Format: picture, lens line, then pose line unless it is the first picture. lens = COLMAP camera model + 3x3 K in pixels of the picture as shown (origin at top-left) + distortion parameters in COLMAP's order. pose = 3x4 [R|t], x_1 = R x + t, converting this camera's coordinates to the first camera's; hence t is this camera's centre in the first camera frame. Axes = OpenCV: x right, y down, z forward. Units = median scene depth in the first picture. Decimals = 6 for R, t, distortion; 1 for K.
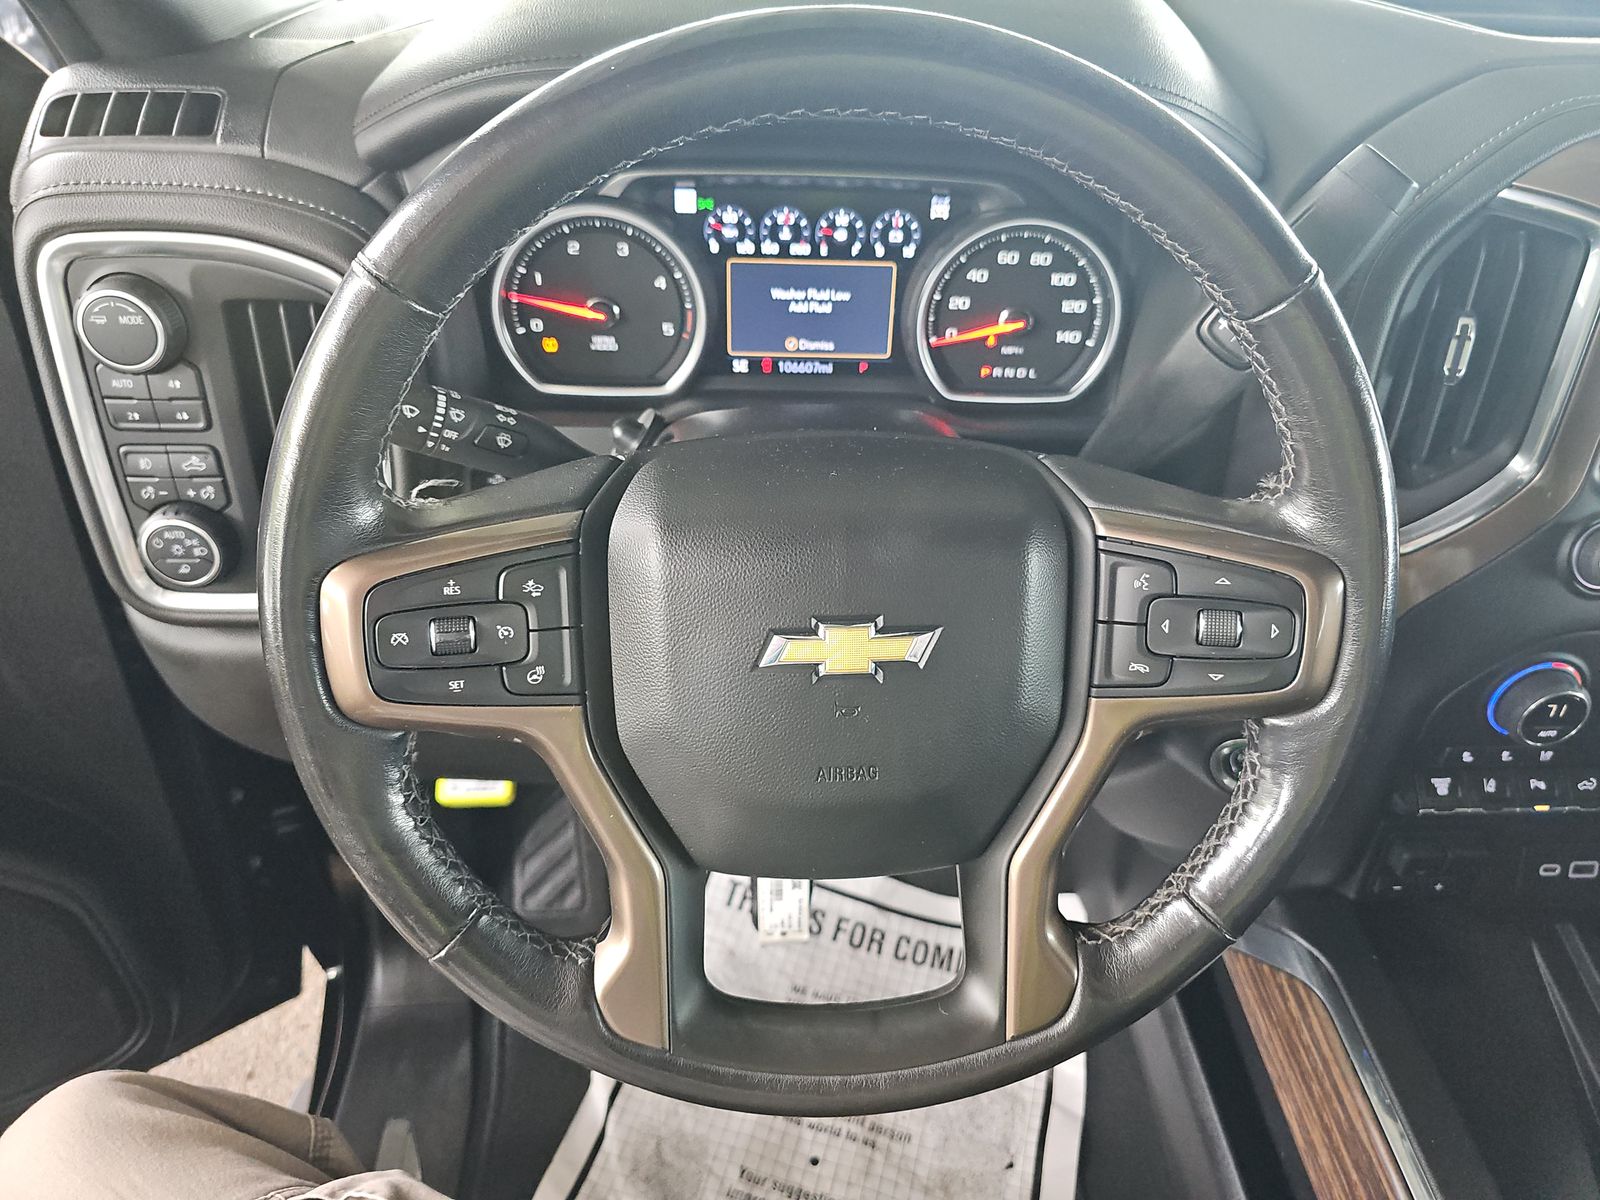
lens RADIAL K [[1023.2, 0, 800.0], [0, 1023.2, 600.0], [0, 0, 1]] dist [0.006266, -0.067107]
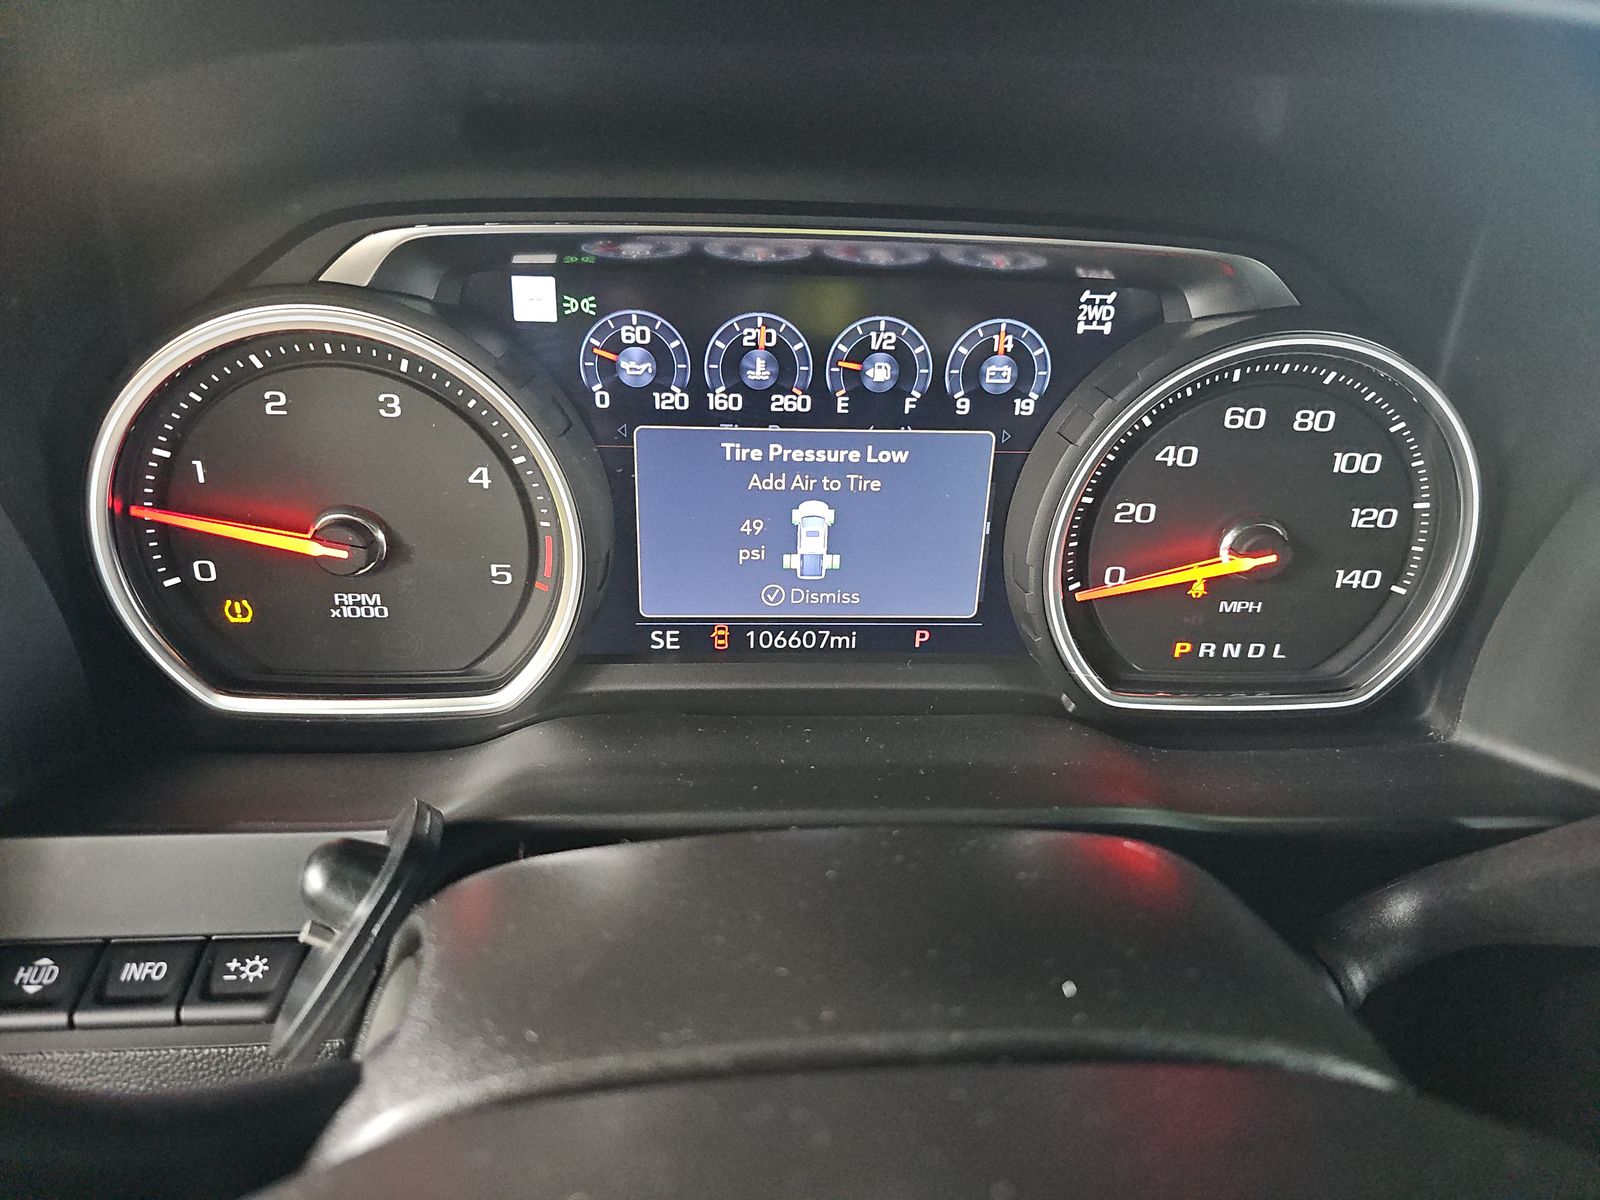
lens RADIAL K [[1077.8, 0, 800.0], [0, 1077.8, 600.0], [0, 0, 1]] dist [-0.005449, -0.080799]
pose [[0.999131, -0.013050, 0.039595, -0.016169], [0.019153, 0.987268, -0.157908, -0.181662], [-0.037030, 0.158530, 0.986660, 0.544743]]
